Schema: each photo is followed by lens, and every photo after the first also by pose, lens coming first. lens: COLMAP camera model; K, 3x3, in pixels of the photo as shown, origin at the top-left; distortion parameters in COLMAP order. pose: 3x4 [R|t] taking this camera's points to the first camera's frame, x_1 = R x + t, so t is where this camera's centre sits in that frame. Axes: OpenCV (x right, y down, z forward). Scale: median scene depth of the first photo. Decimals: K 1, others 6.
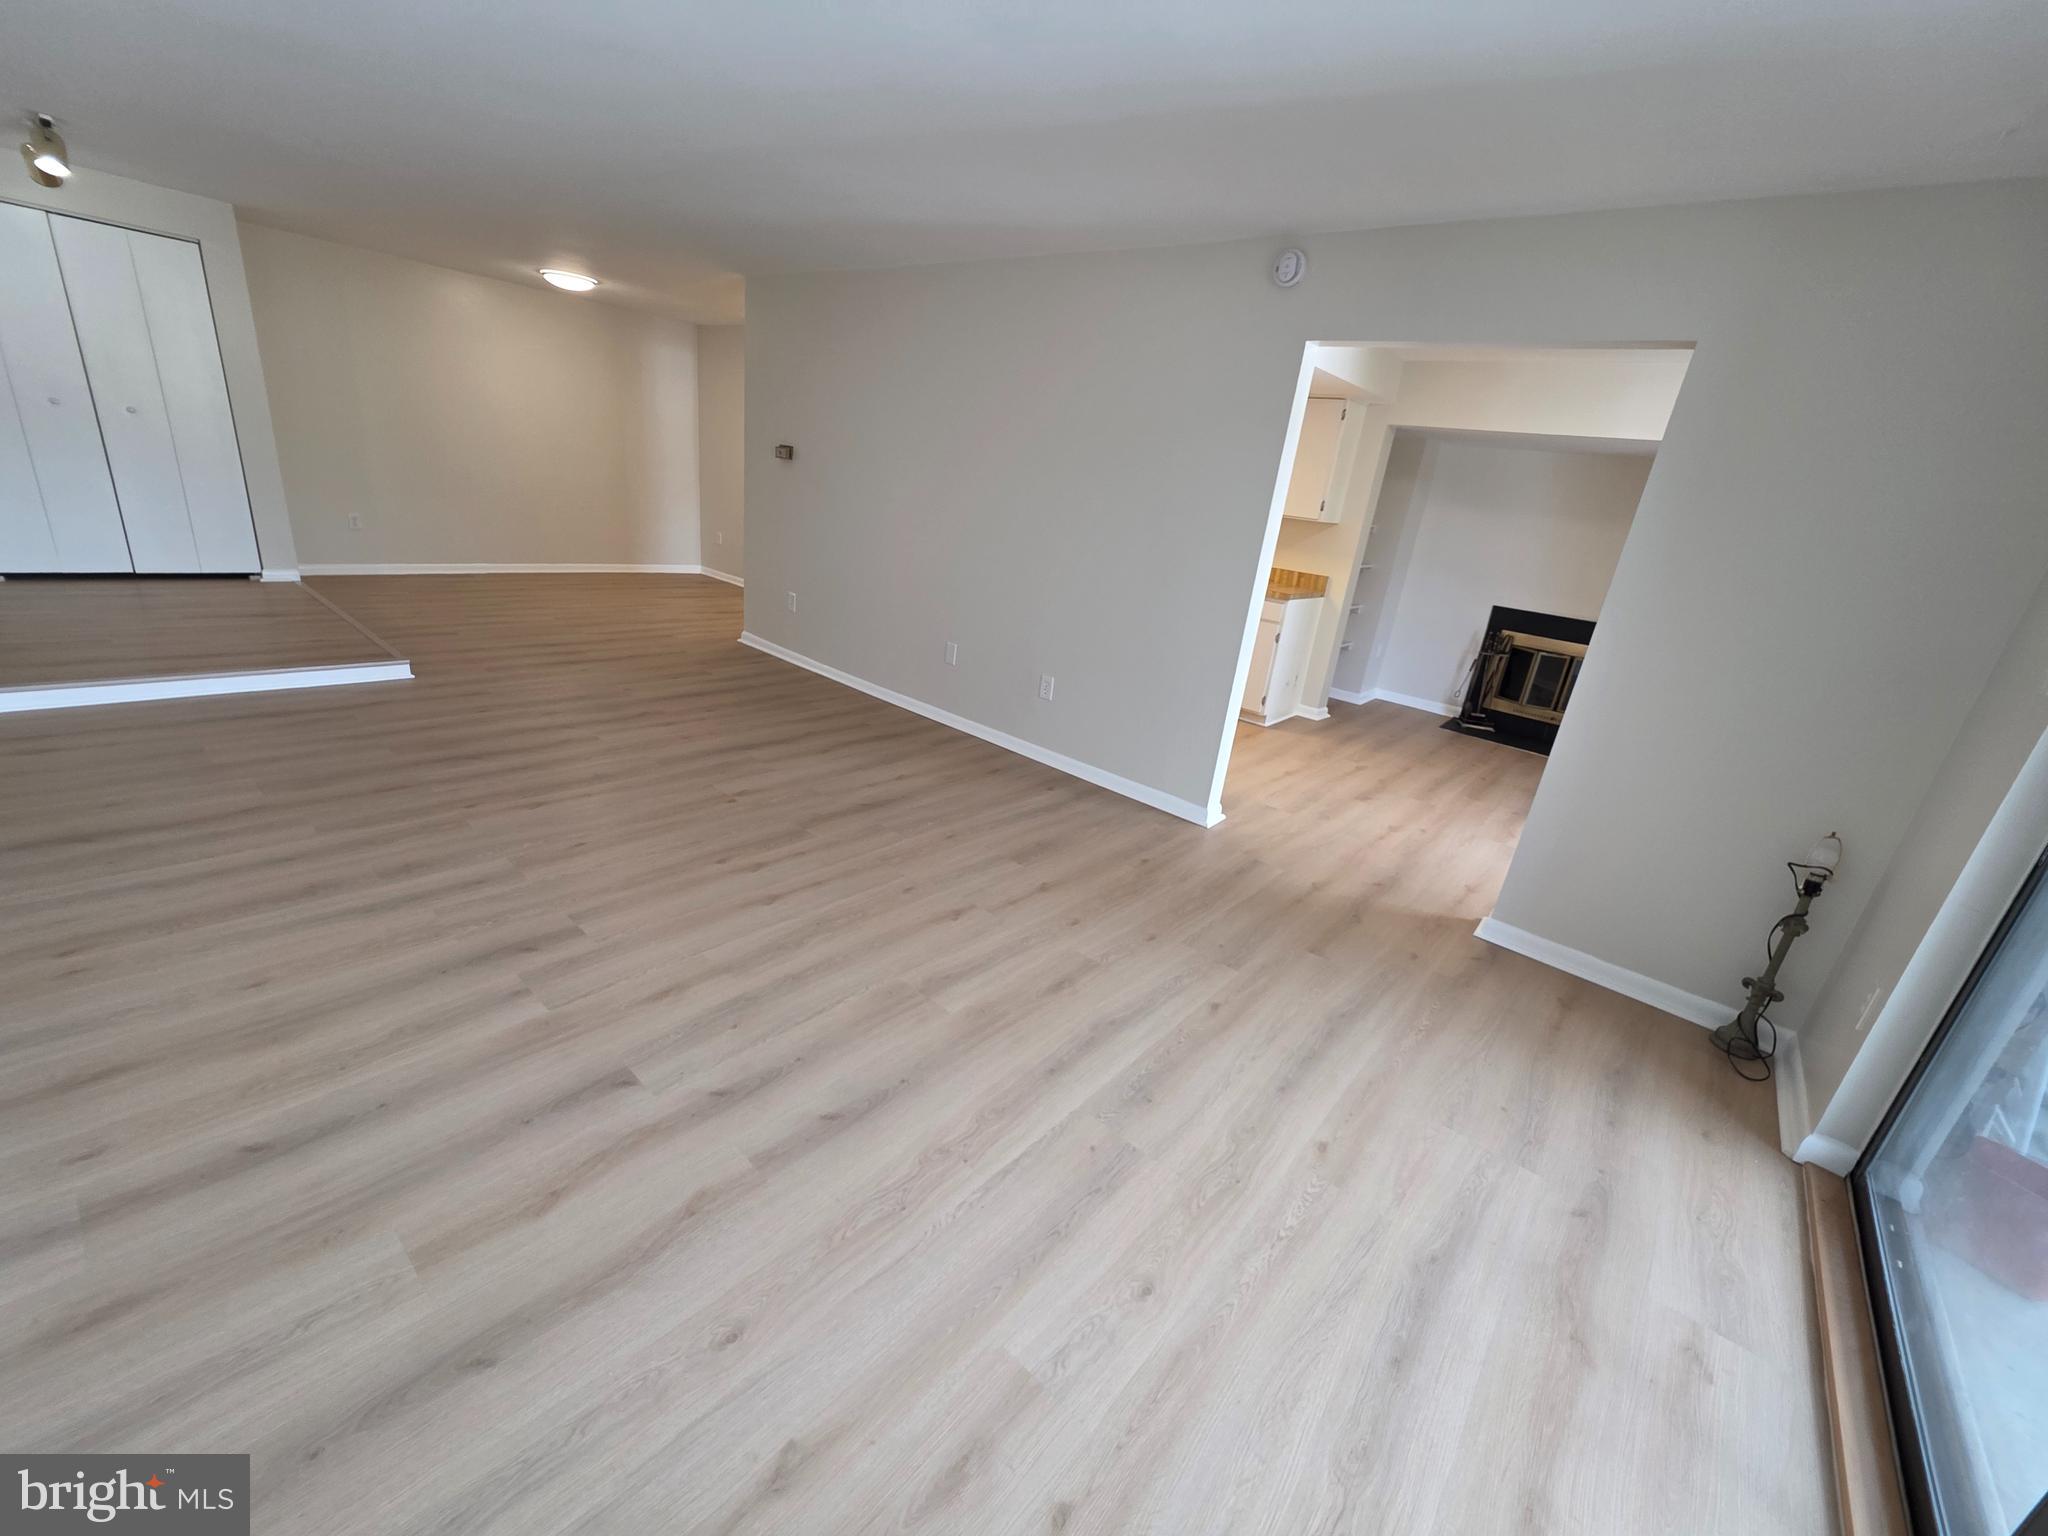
lens RADIAL K [[819.9, 0, 1023.5], [0, 819.9, 768.5], [0, 0, 1]] dist [0.000086, 0.000571]
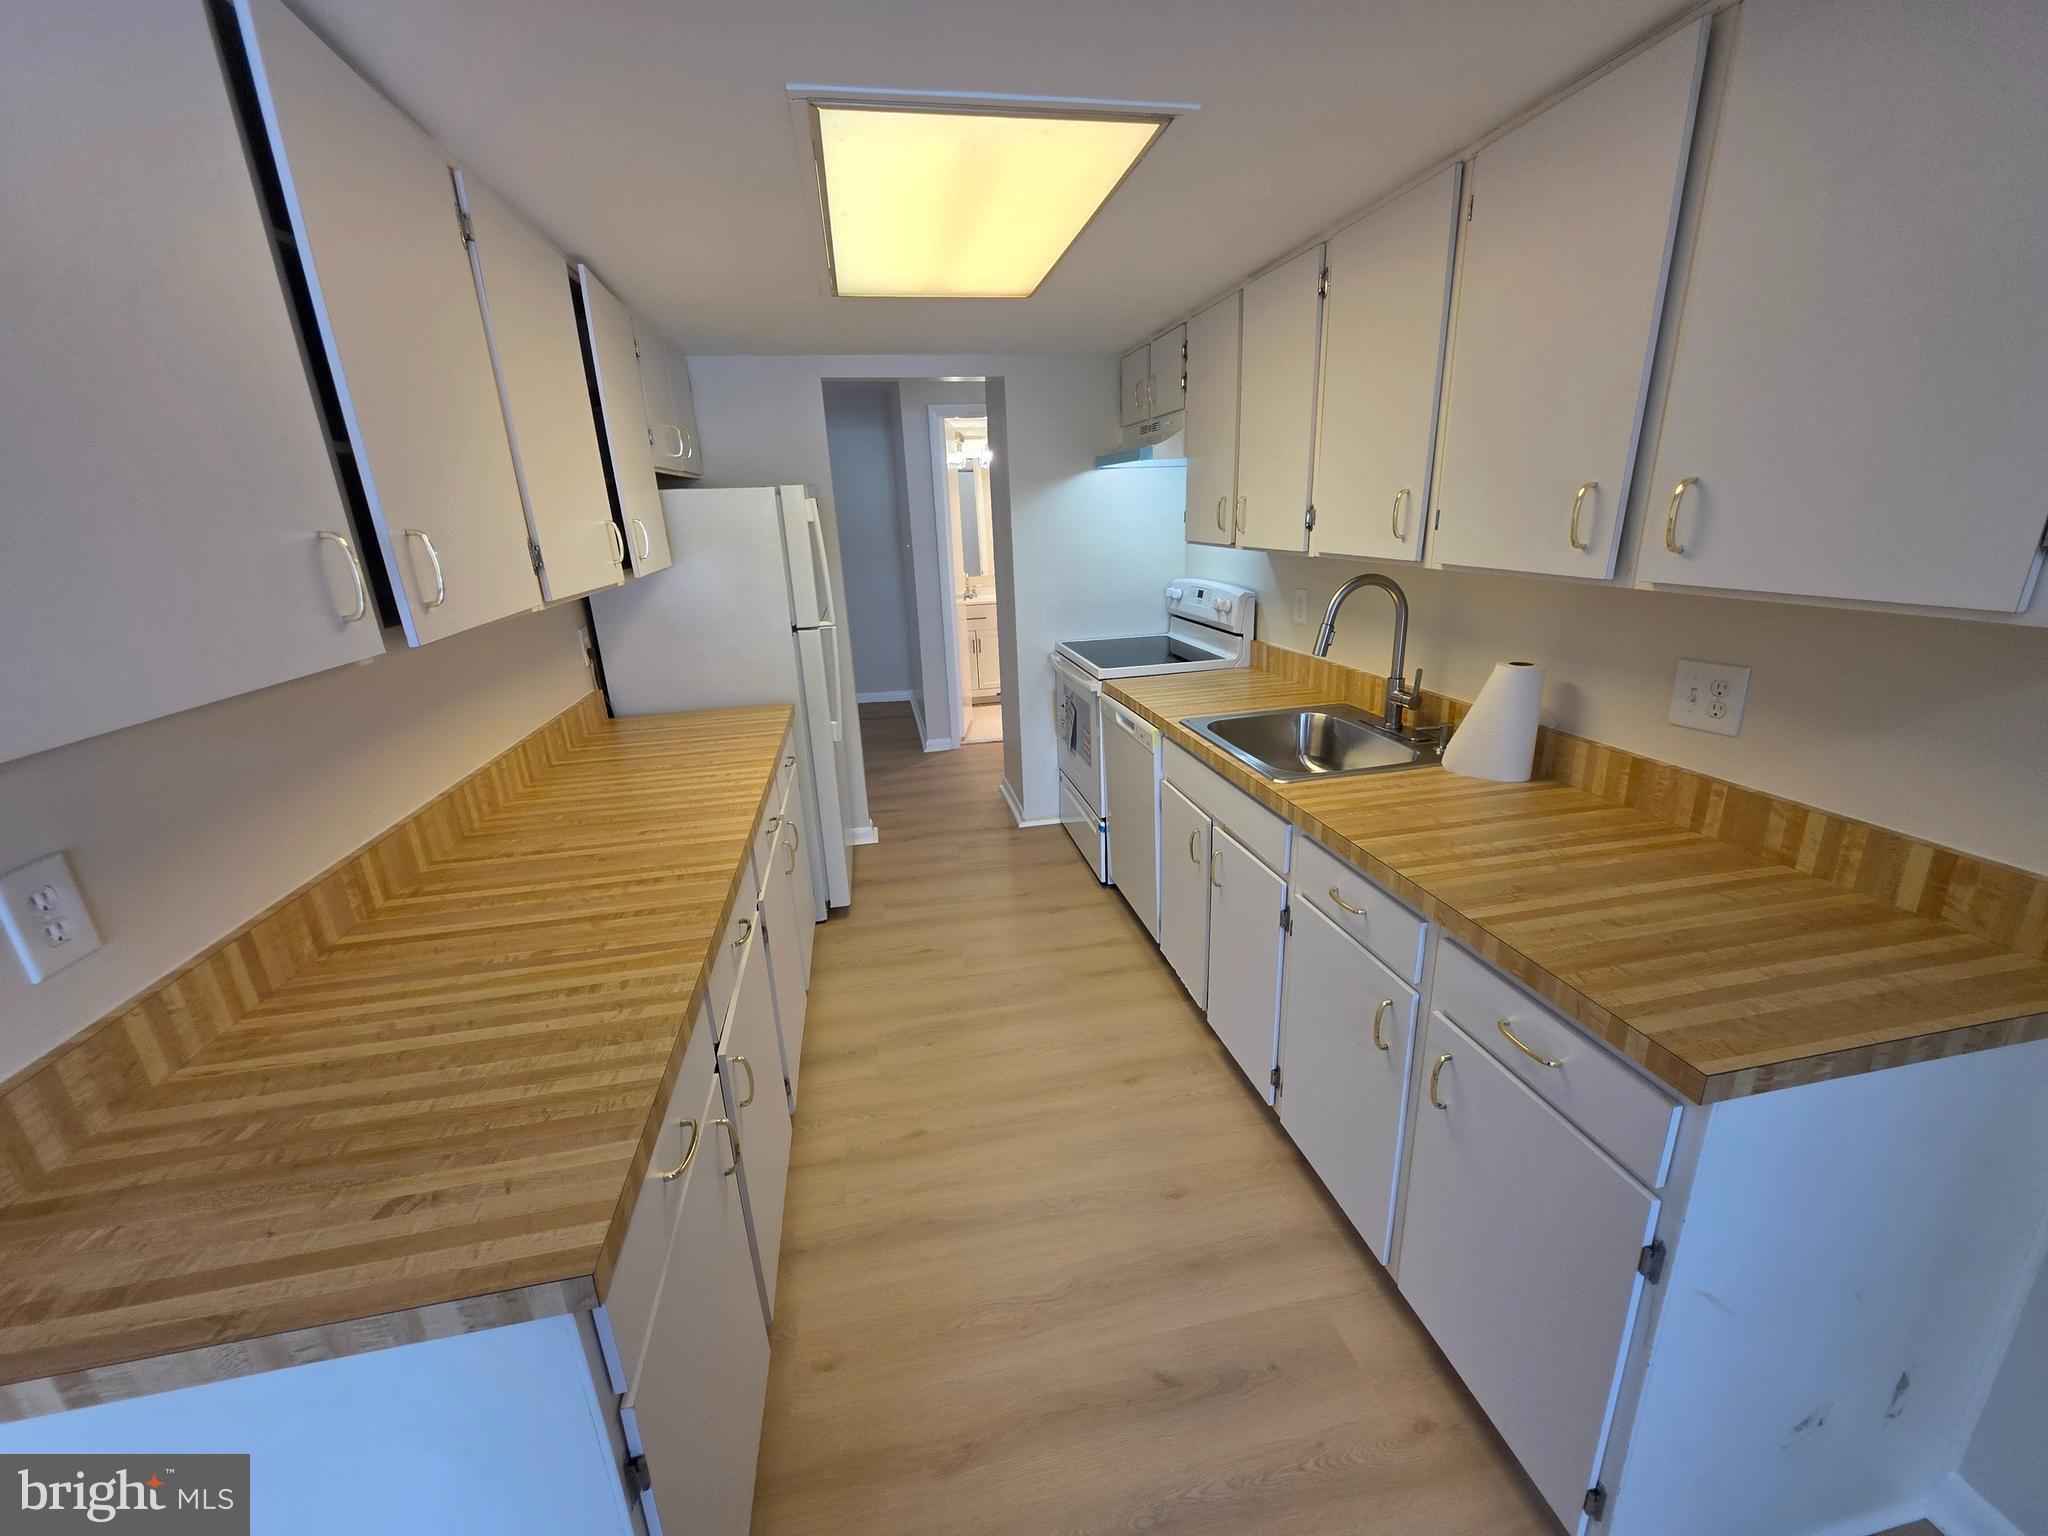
lens RADIAL K [[819.9, 0, 1022.4], [0, 819.9, 769.8], [0, 0, 1]] dist [0.000086, 0.000571]
pose [[0.771410, 0.049477, -0.634412, 0.273654], [-0.087798, 0.995713, -0.029103, -0.220391], [0.630252, 0.078151, 0.772447, 0.664786]]
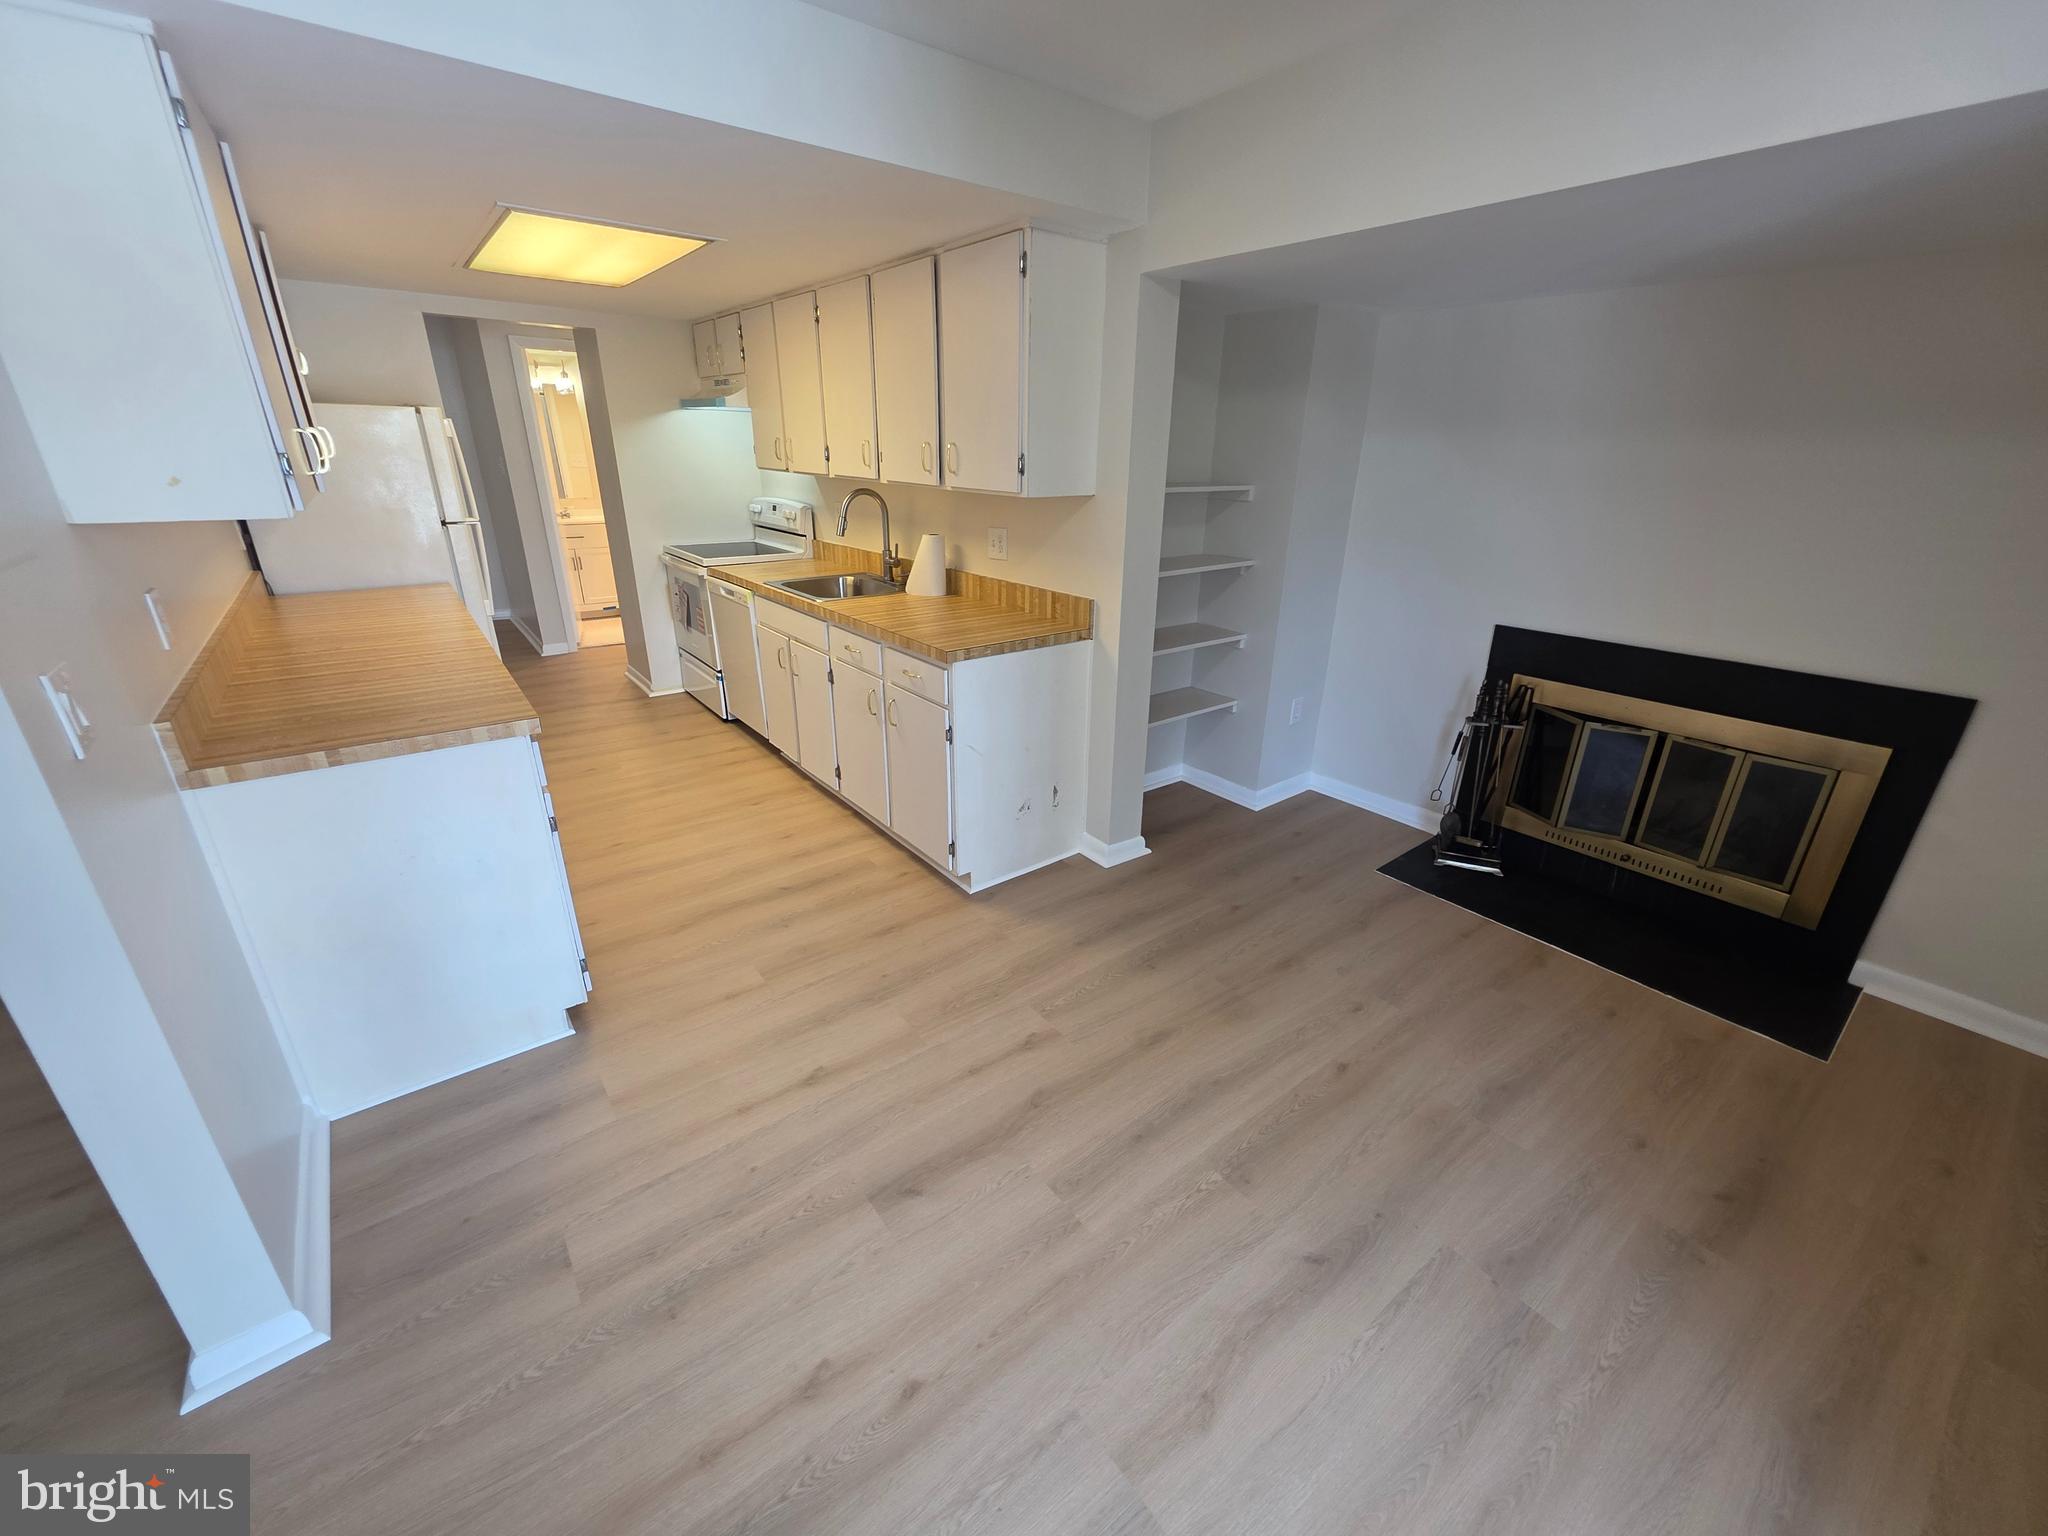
lens RADIAL K [[819.9, 0, 1027.8], [0, 819.9, 769.8], [0, 0, 1]] dist [0.000086, 0.000571]
pose [[0.974393, -0.015812, -0.224295, 0.411919], [0.020791, 0.999587, 0.019854, -0.128558], [0.223889, -0.024009, 0.974319, 0.453218]]
